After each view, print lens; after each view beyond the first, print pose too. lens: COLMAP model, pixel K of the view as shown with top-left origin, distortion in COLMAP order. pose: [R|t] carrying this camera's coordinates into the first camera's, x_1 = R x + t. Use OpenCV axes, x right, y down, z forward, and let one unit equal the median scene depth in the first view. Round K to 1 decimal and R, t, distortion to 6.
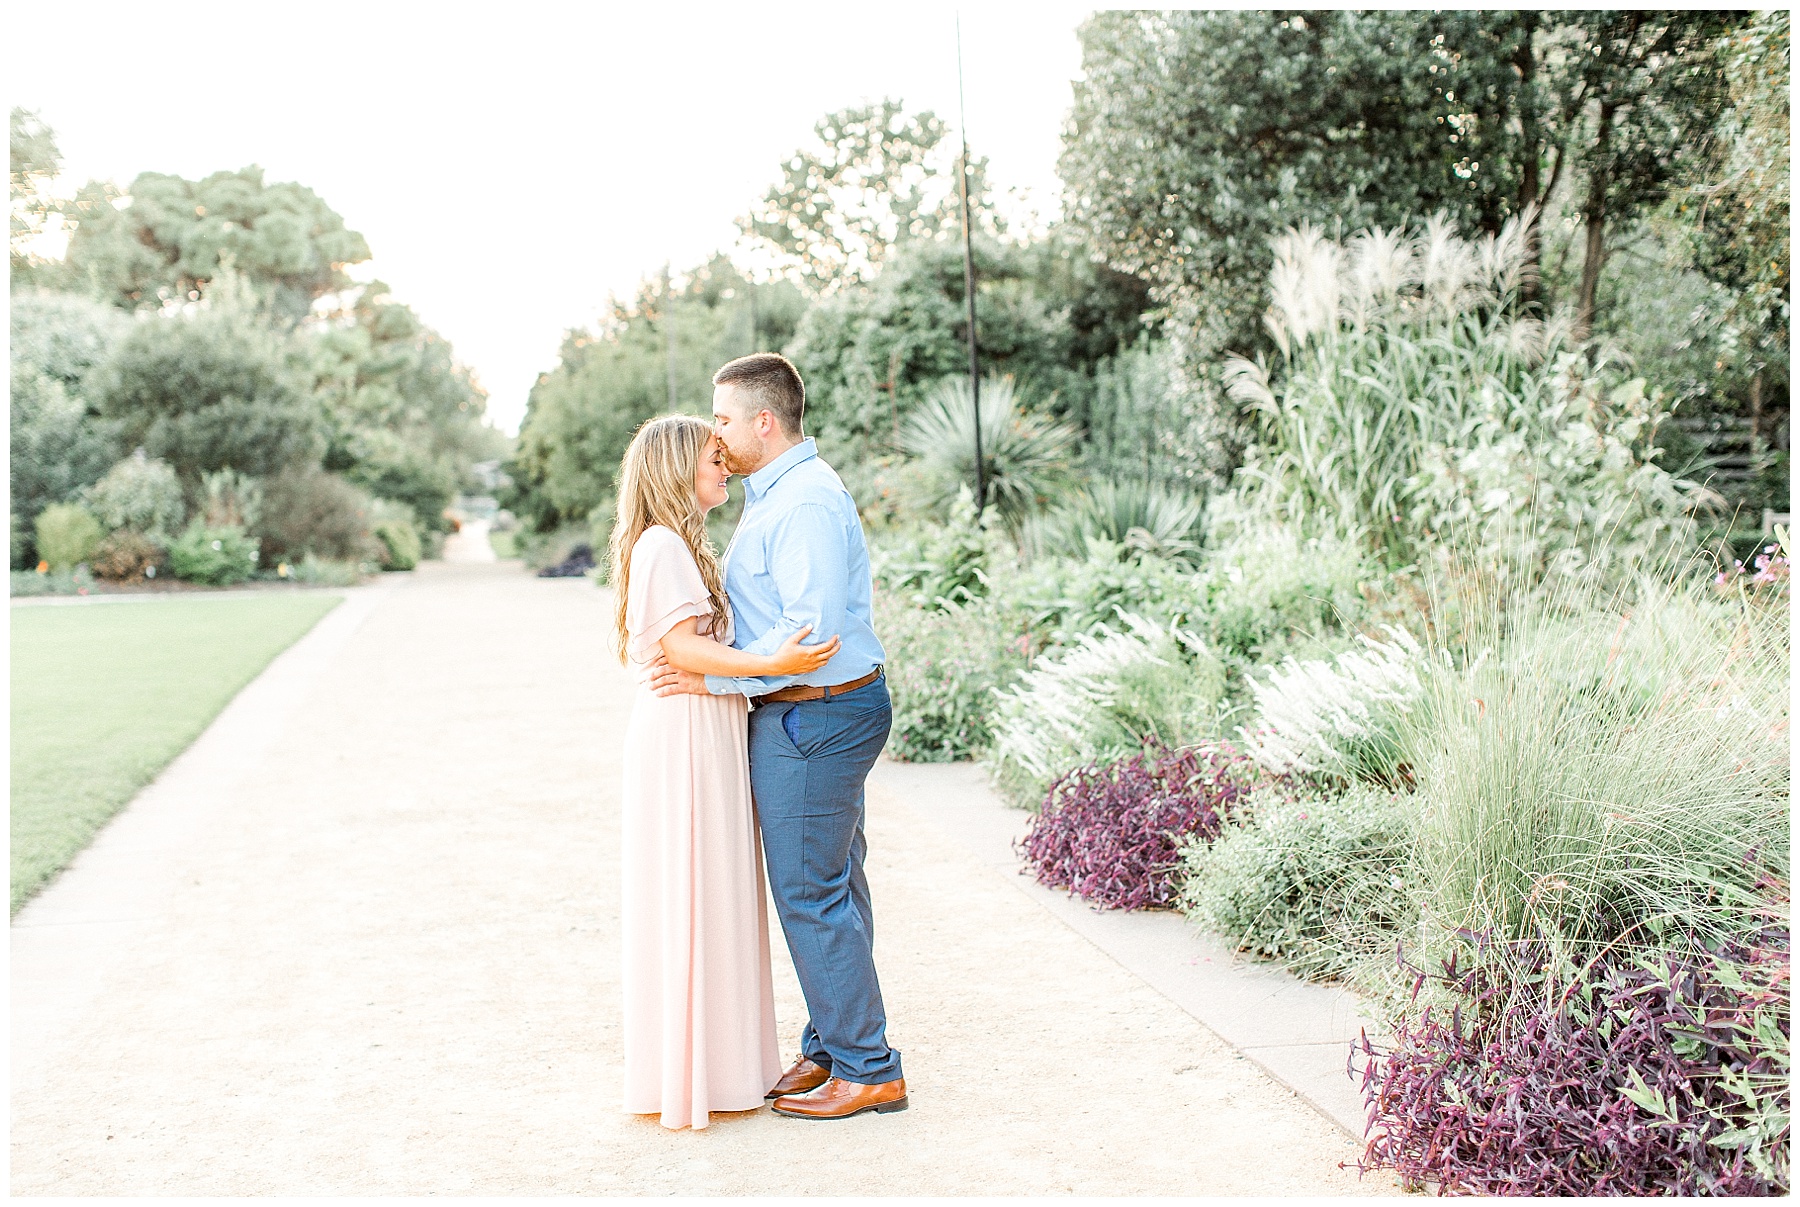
lens RADIAL K [[2590.3, 0, 901.1], [0, 2590.3, 590.9], [0, 0, 1]] dist [0.030490, 0.000000]
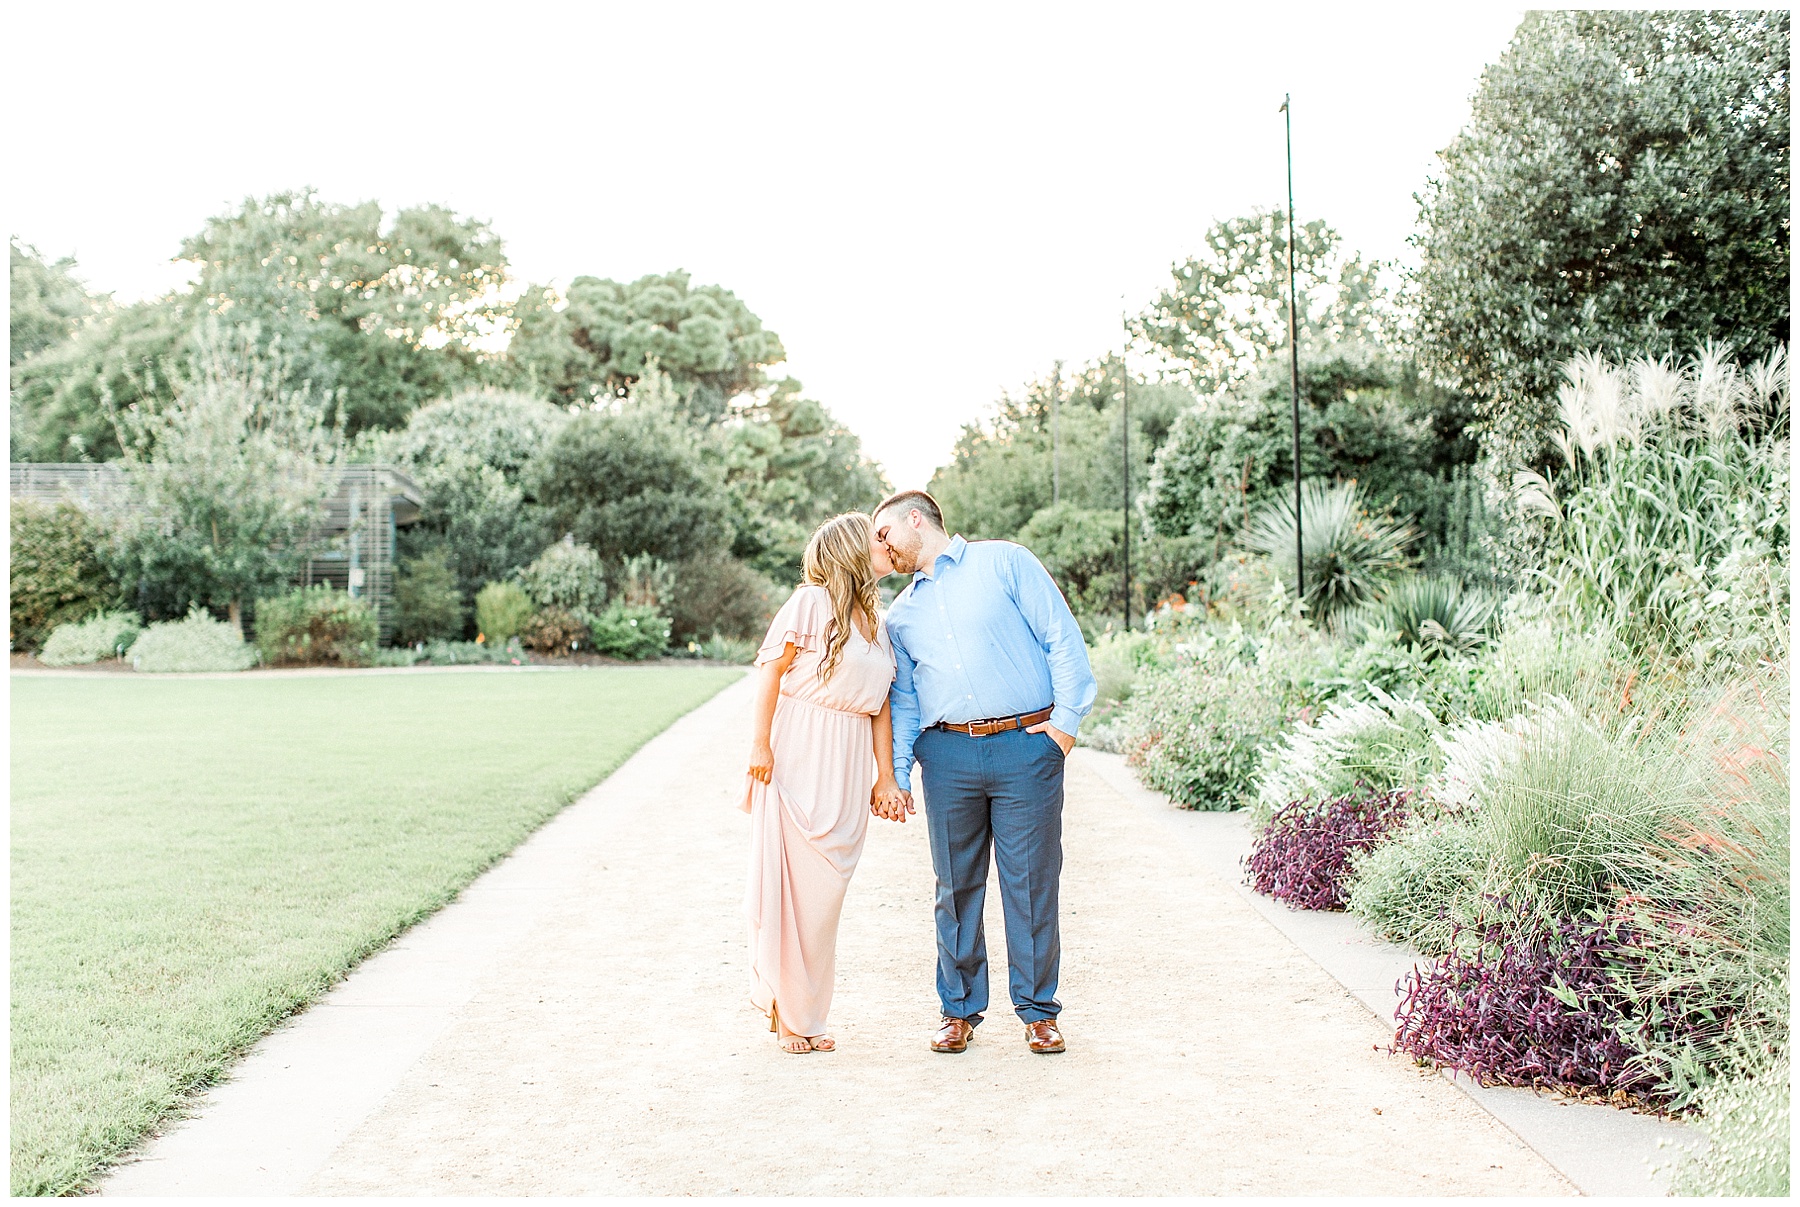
lens RADIAL K [[2590.3, 0, 889.7], [0, 2590.3, 597.6], [0, 0, 1]] dist [0.030490, 0.000000]
pose [[0.986875, 0.023449, -0.159777, 0.018812], [-0.028908, 0.999072, -0.031928, 0.004012], [0.158880, 0.036128, 0.986637, -0.067107]]
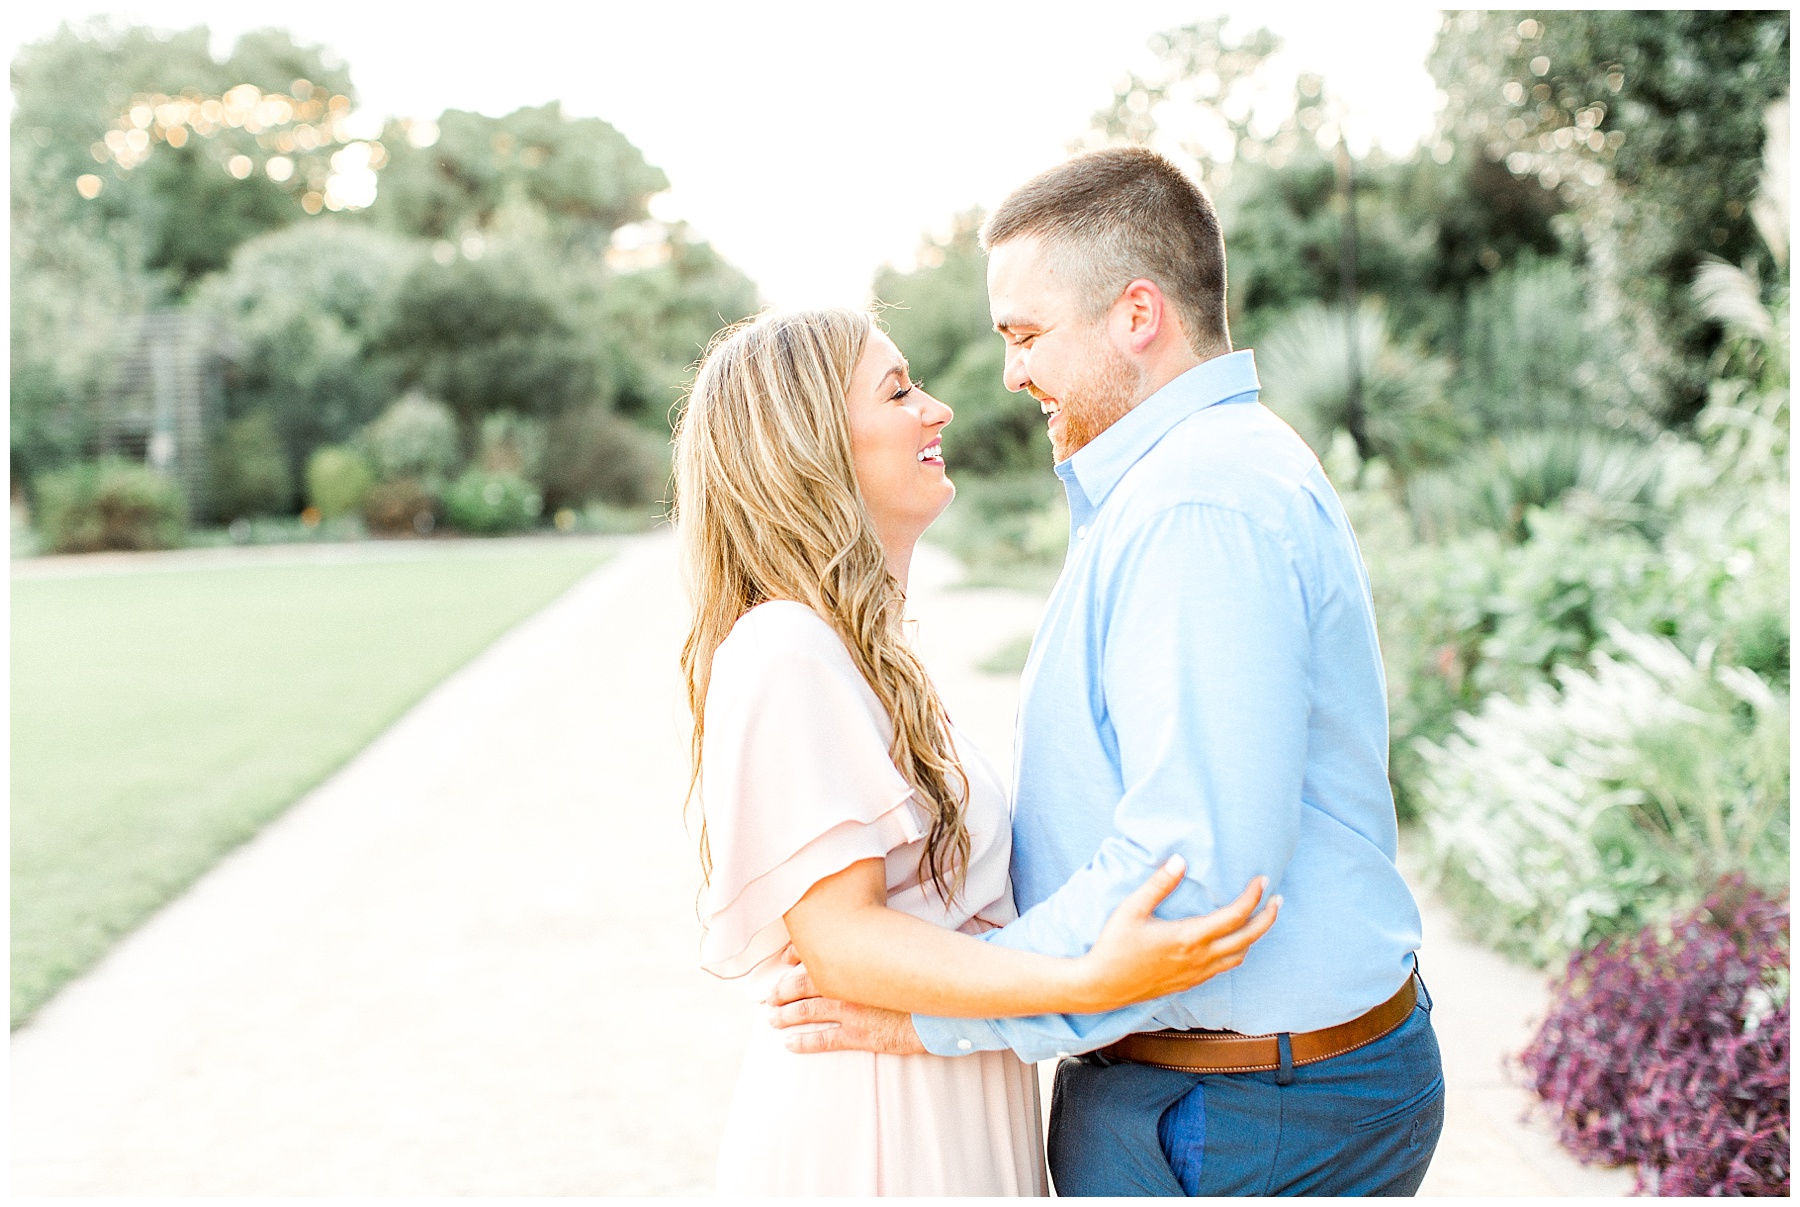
lens RADIAL K [[2590.3, 0, 892.0], [0, 2590.3, 600.5], [0, 0, 1]] dist [0.030490, 0.000000]
pose [[0.992081, 0.009472, -0.125242, -0.005555], [-0.006140, 0.999618, 0.026963, -0.005592], [0.125450, -0.025981, 0.991760, 0.105057]]
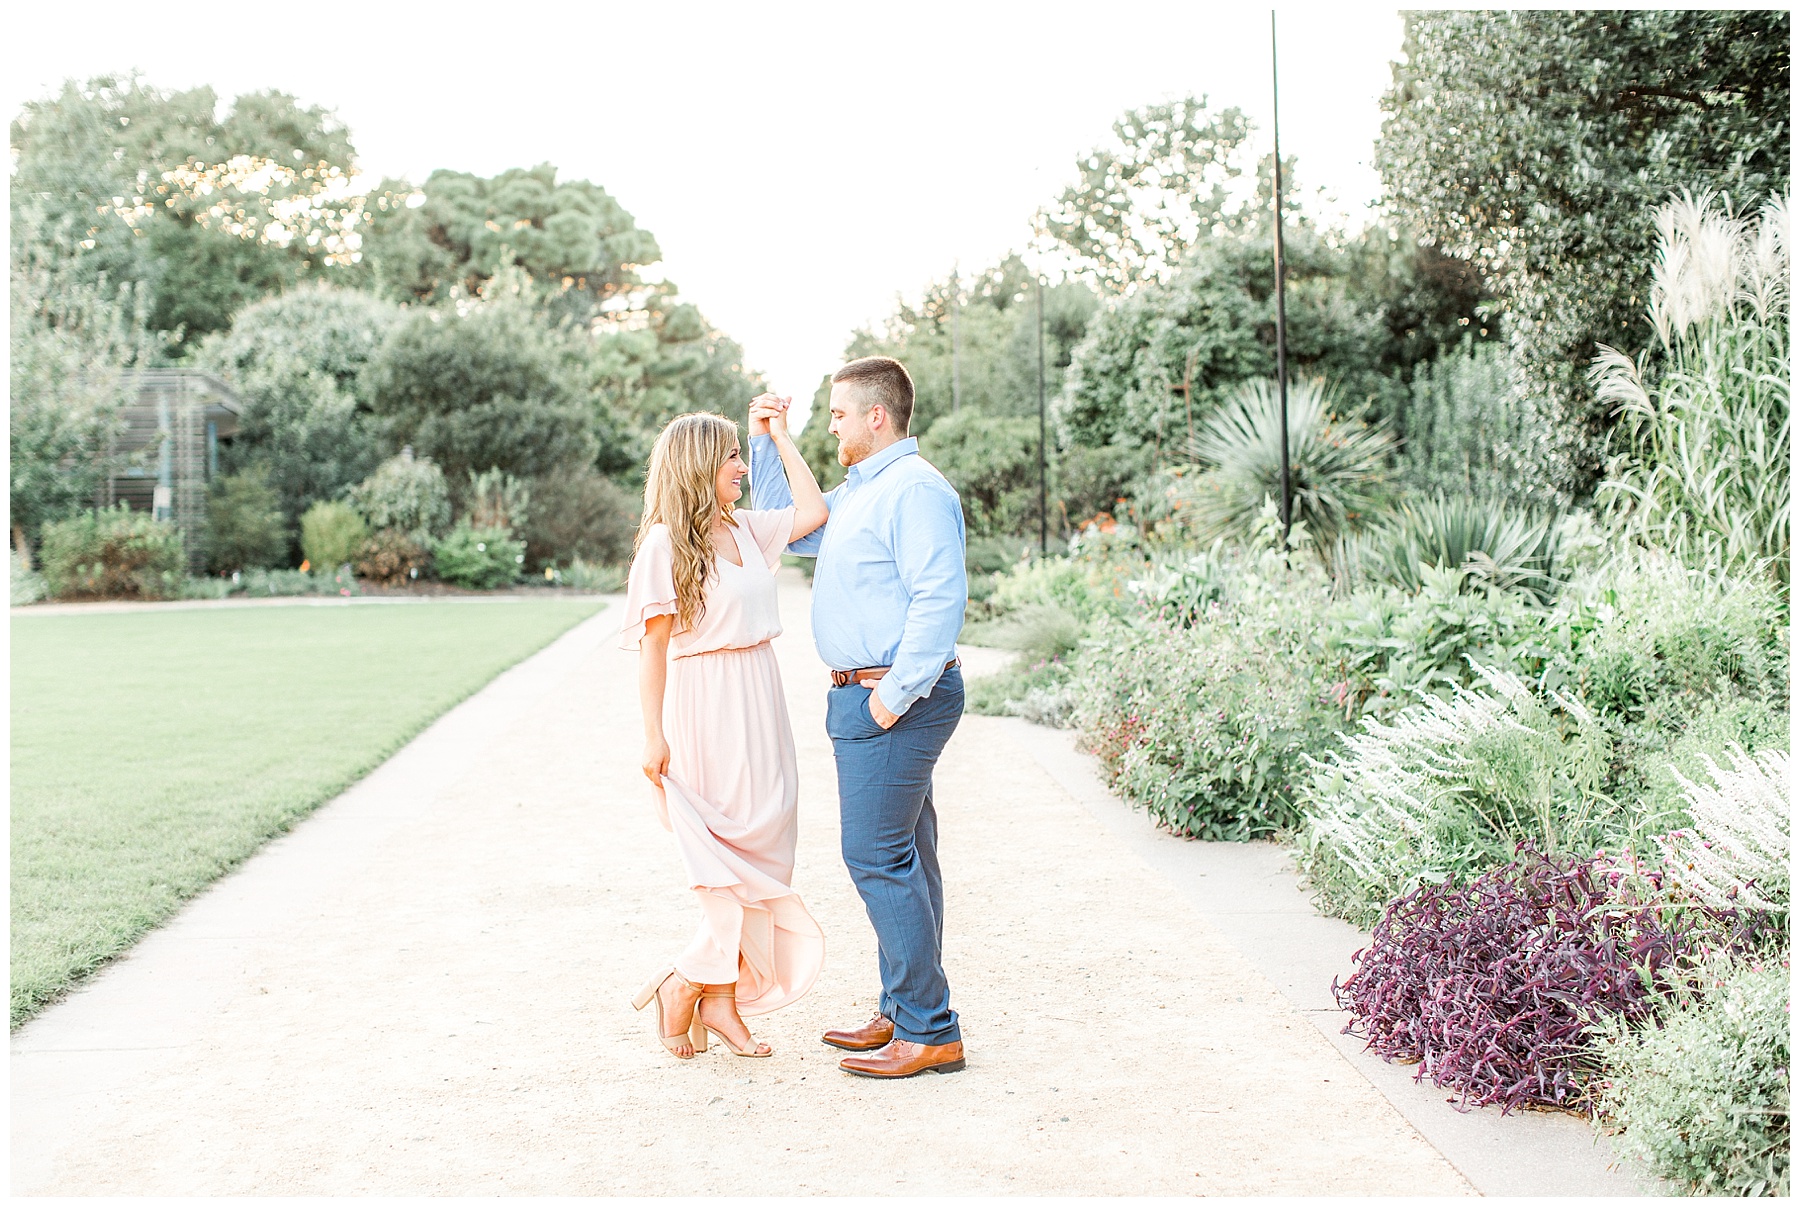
lens RADIAL K [[2590.3, 0, 891.0], [0, 2590.3, 567.9], [0, 0, 1]] dist [0.030490, 0.000000]
pose [[0.992922, 0.021161, -0.116864, 0.000615], [-0.022683, 0.999674, -0.011707, -0.002263], [0.116578, 0.014275, 0.993079, 0.066925]]
